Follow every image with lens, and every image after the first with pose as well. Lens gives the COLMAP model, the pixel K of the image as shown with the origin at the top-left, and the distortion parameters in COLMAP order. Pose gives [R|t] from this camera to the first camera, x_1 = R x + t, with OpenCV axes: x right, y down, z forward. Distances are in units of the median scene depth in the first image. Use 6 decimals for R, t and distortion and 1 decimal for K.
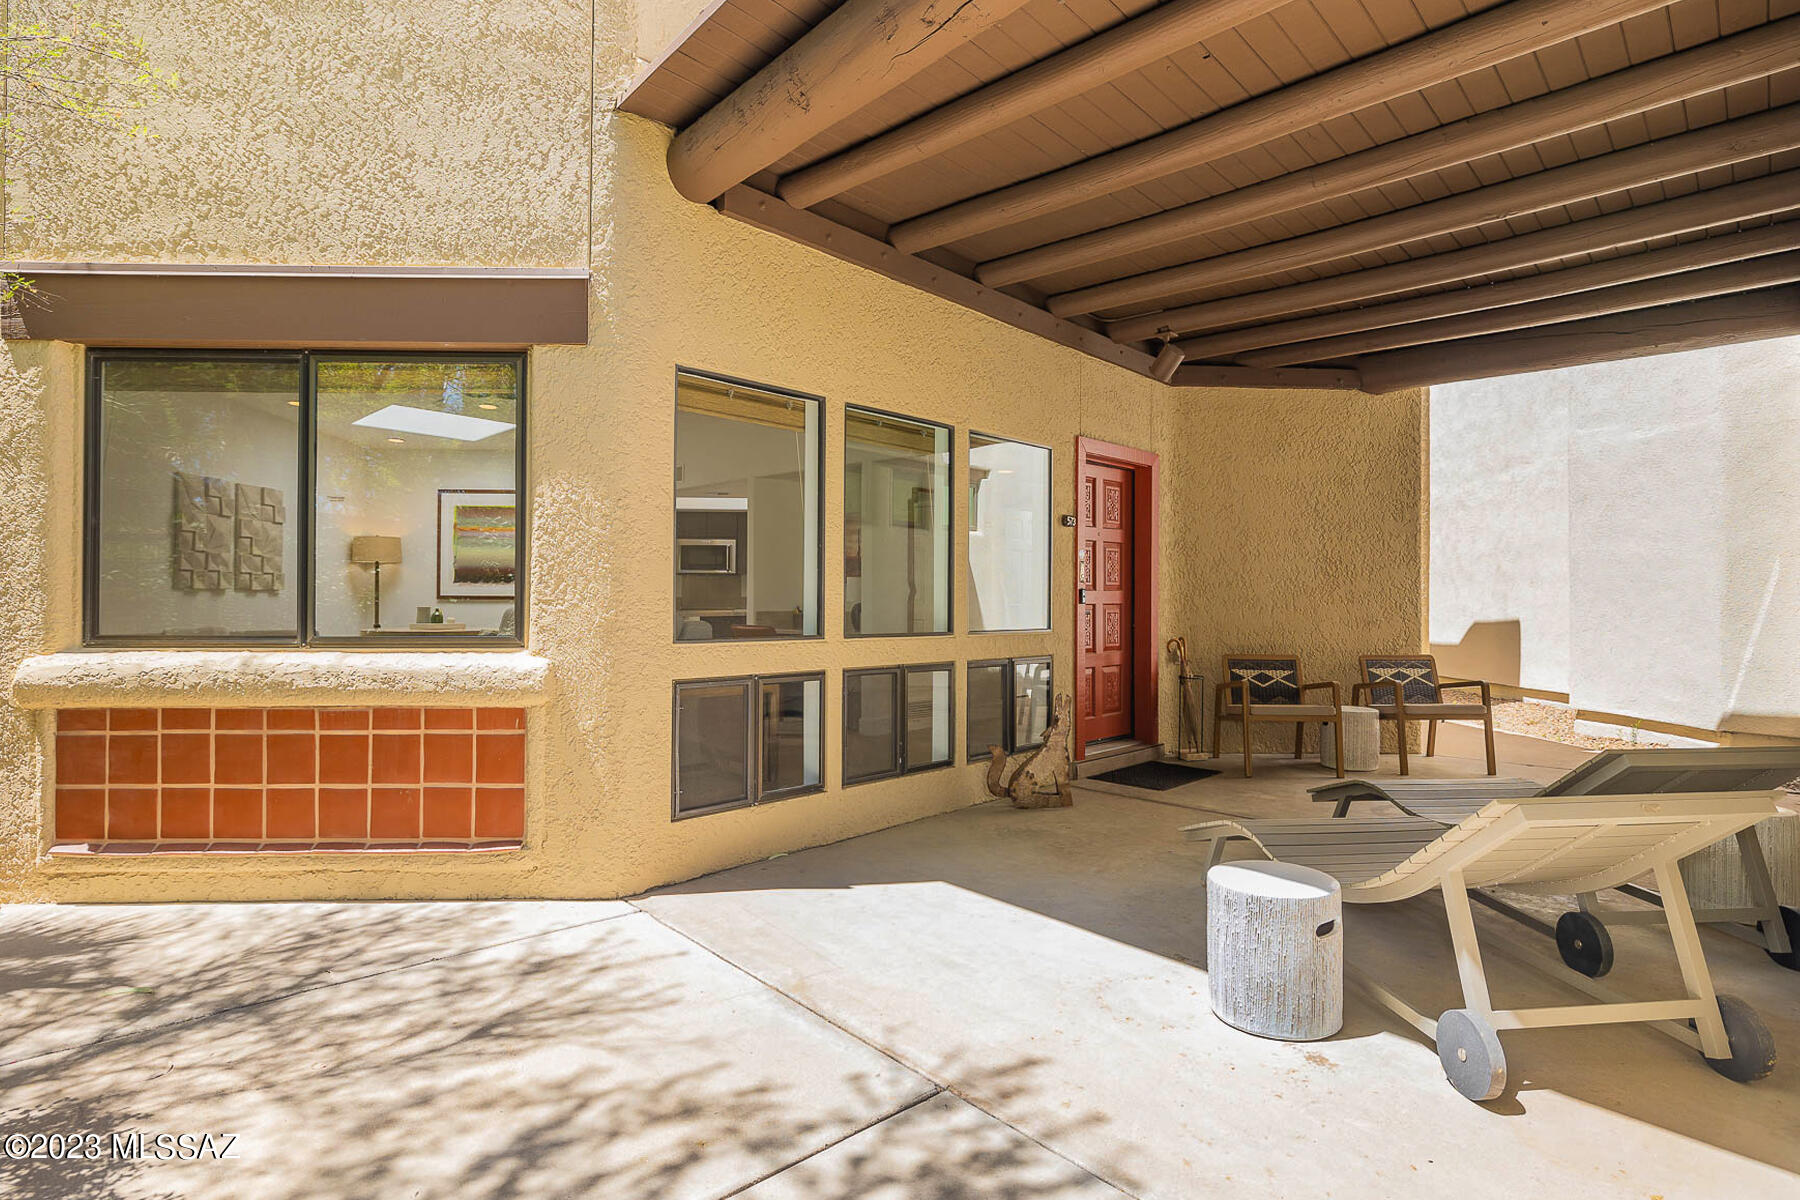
lens RADIAL K [[970.7, 0, 975.9], [0, 970.7, 591.5], [0, 0, 1]] dist [0.014212, -0.000270]
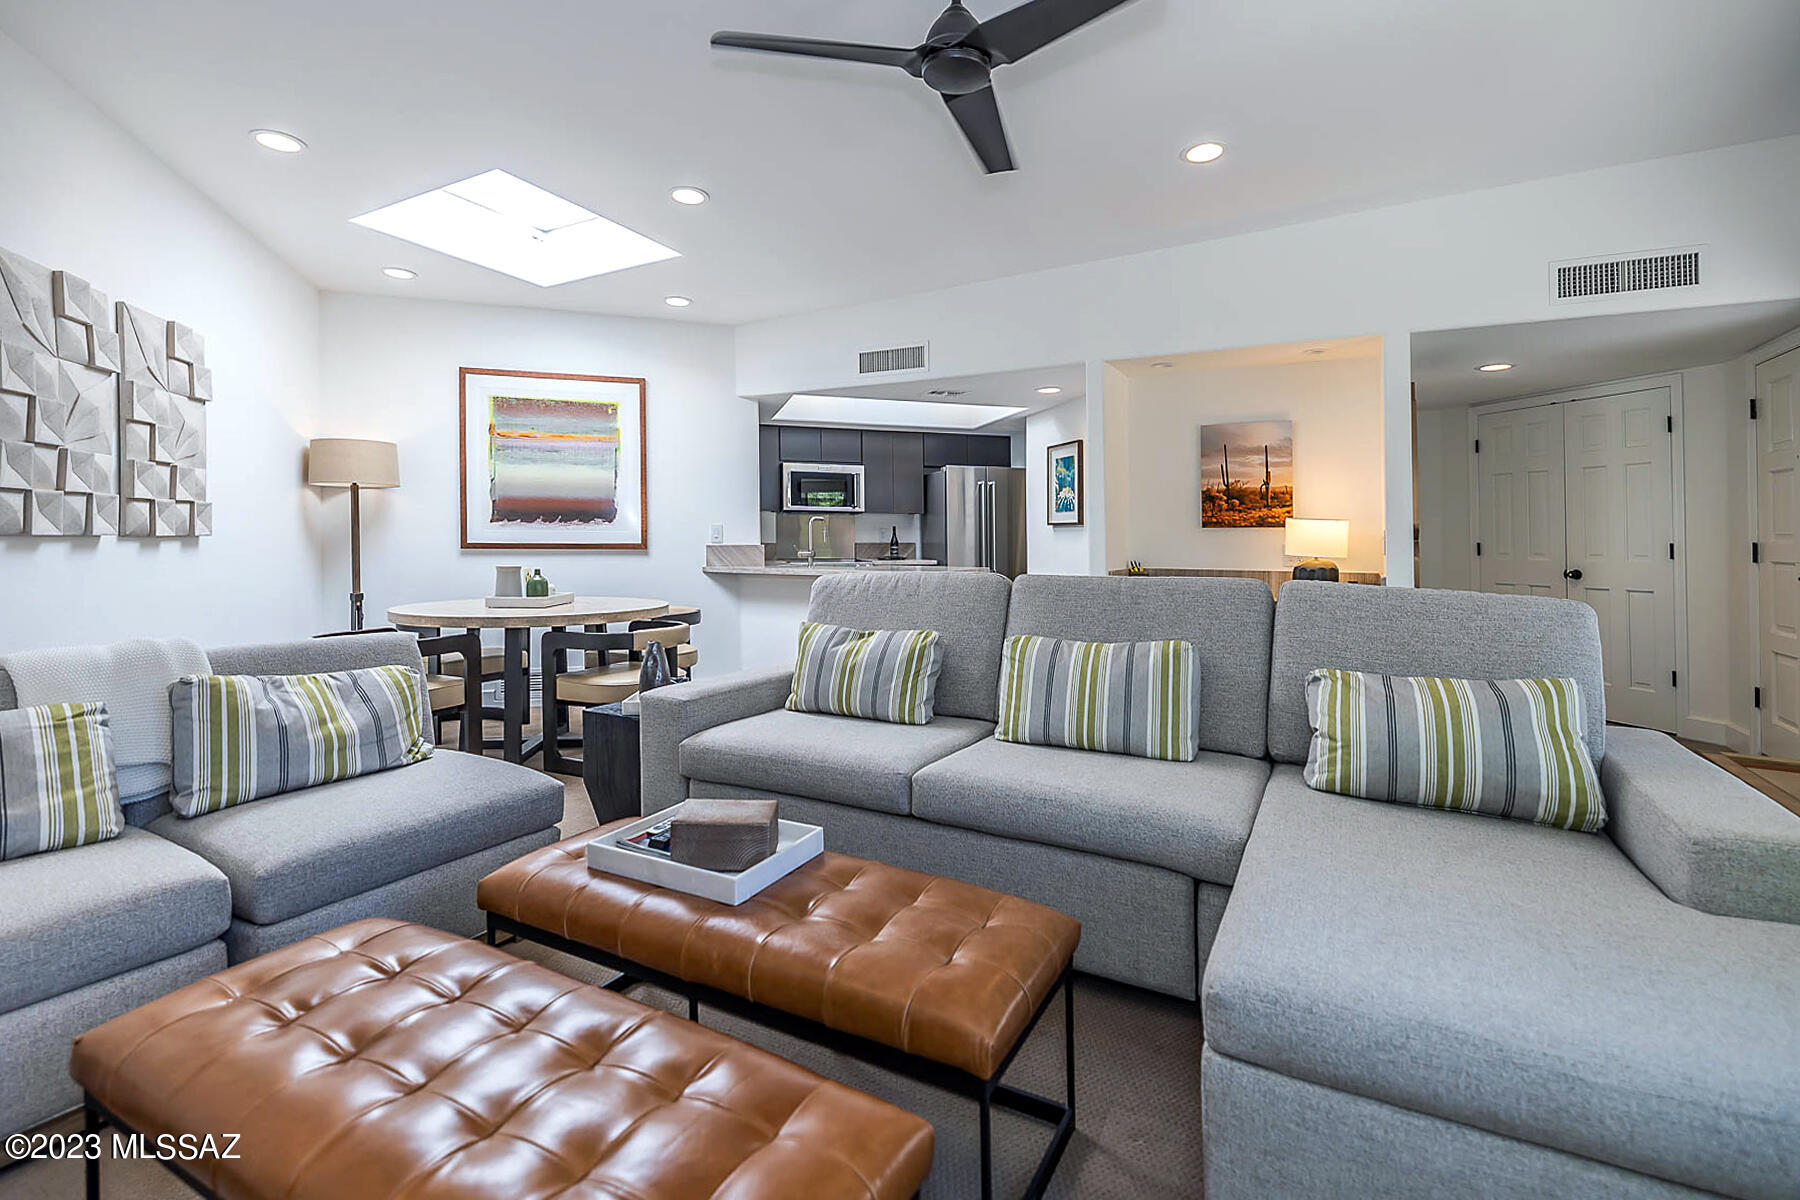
lens RADIAL K [[786.4, 0, 906.5], [0, 786.4, 546.9], [0, 0, 1]] dist [-0.003679, 0.002688]
pose [[0.963669, -0.002849, 0.267083, -0.481315], [-0.003339, 0.999737, 0.022710, -0.006034], [-0.267078, -0.022777, 0.963406, 0.527017]]
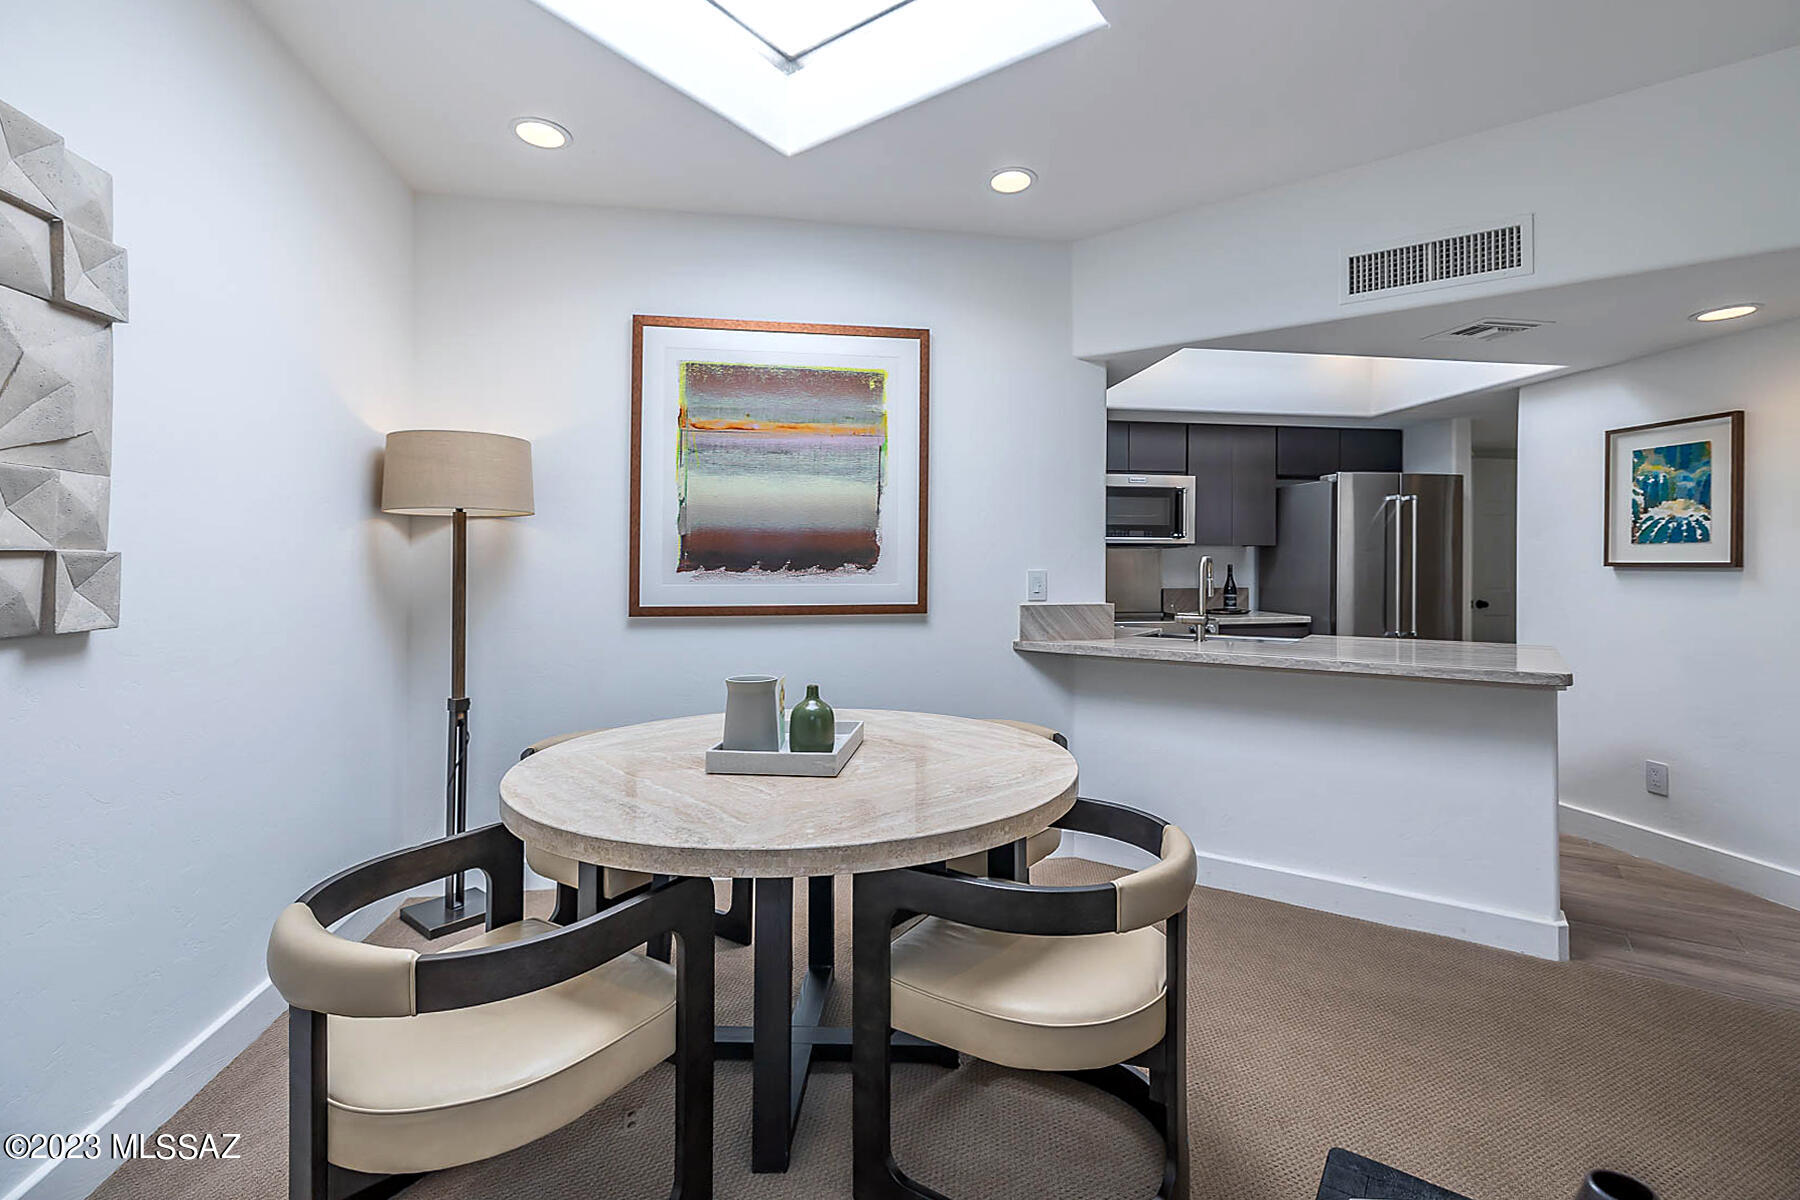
lens RADIAL K [[748.0, 0, 922.5], [0, 748.0, 537.4], [0, 0, 1]] dist [0.014533, -0.003085]
pose [[0.985765, -0.002057, 0.168114, -0.570977], [0.005717, 0.999757, -0.021288, -0.017526], [-0.168030, 0.021946, 0.985538, 0.820824]]
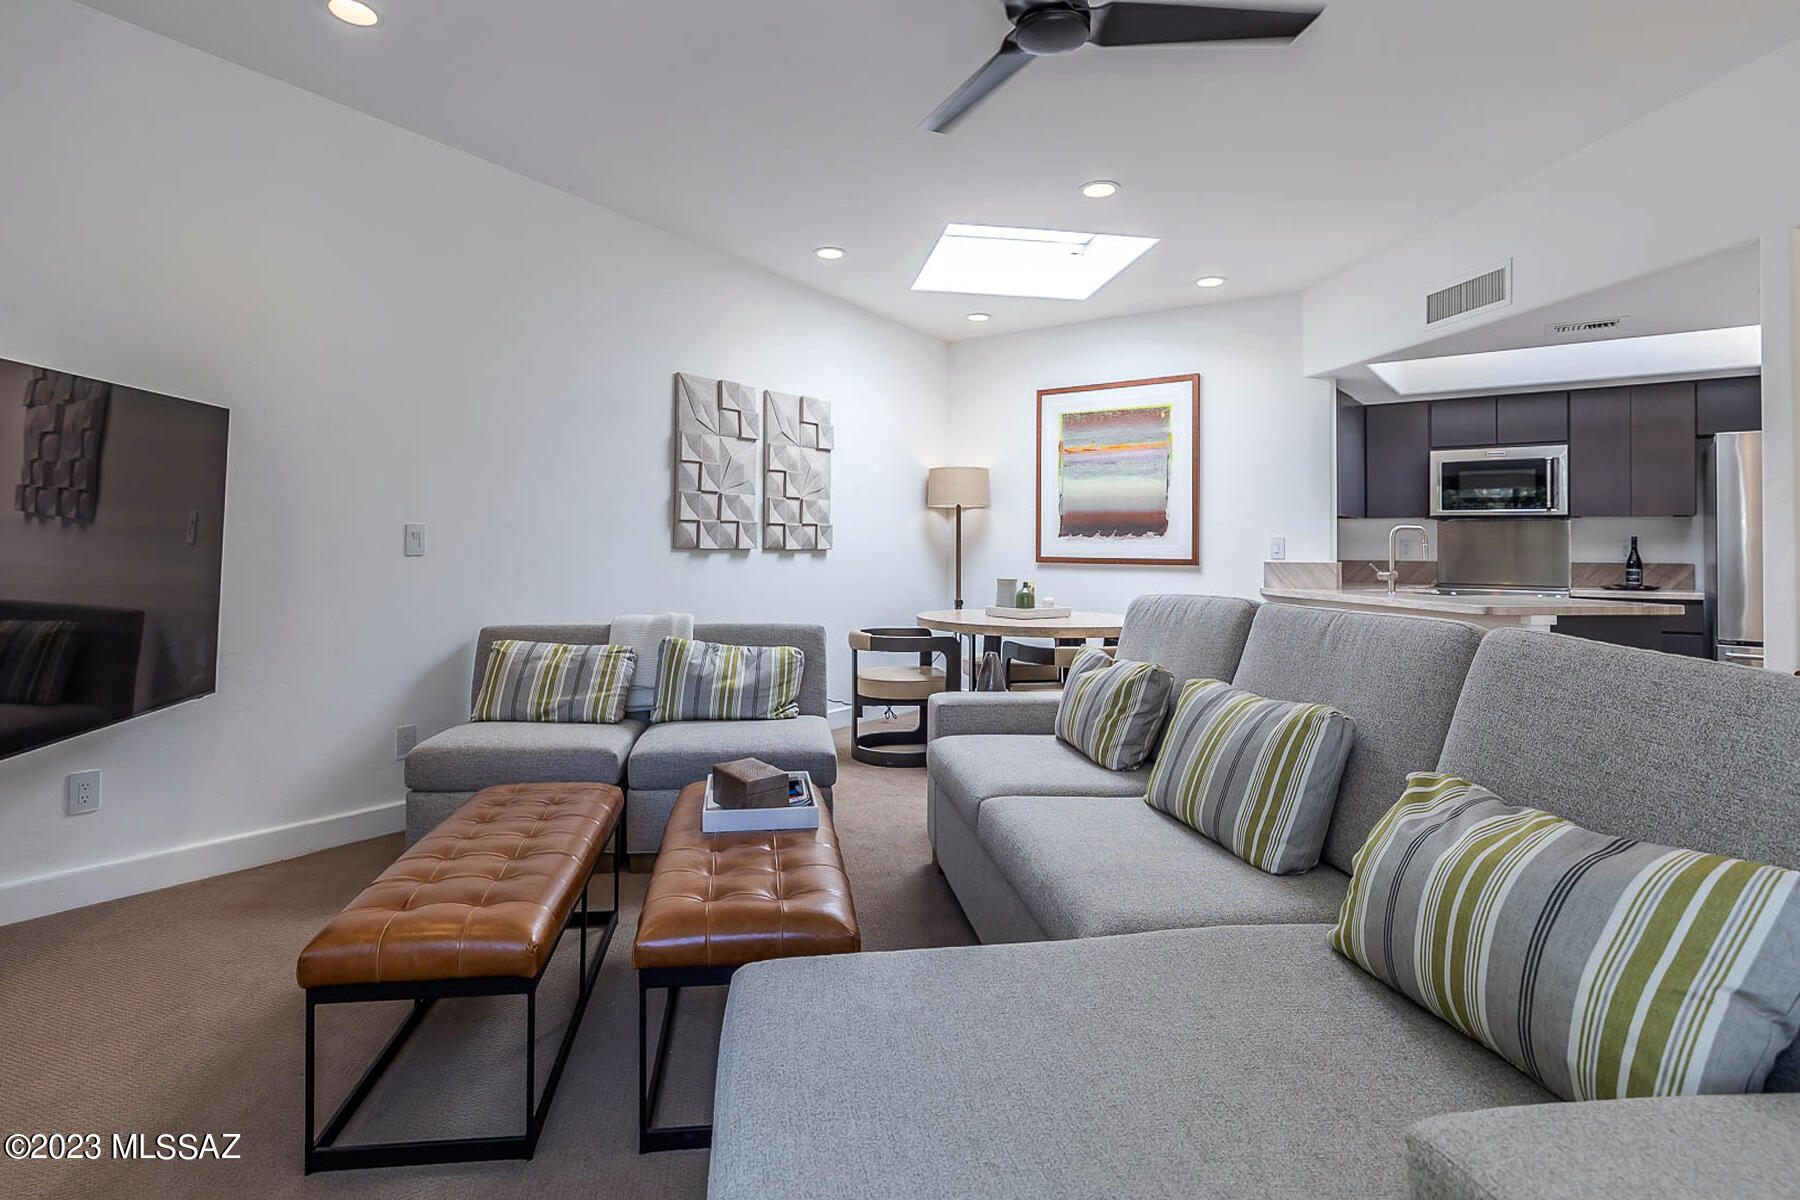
lens RADIAL K [[978.4, 0, 889.0], [0, 978.4, 540.6], [0, 0, 1]] dist [-0.000070, -0.002142]
pose [[0.765490, -0.003780, -0.643437, -0.249777], [0.001967, 0.999992, -0.003533, -0.005179], [0.643445, 0.001439, 0.765491, 0.520875]]
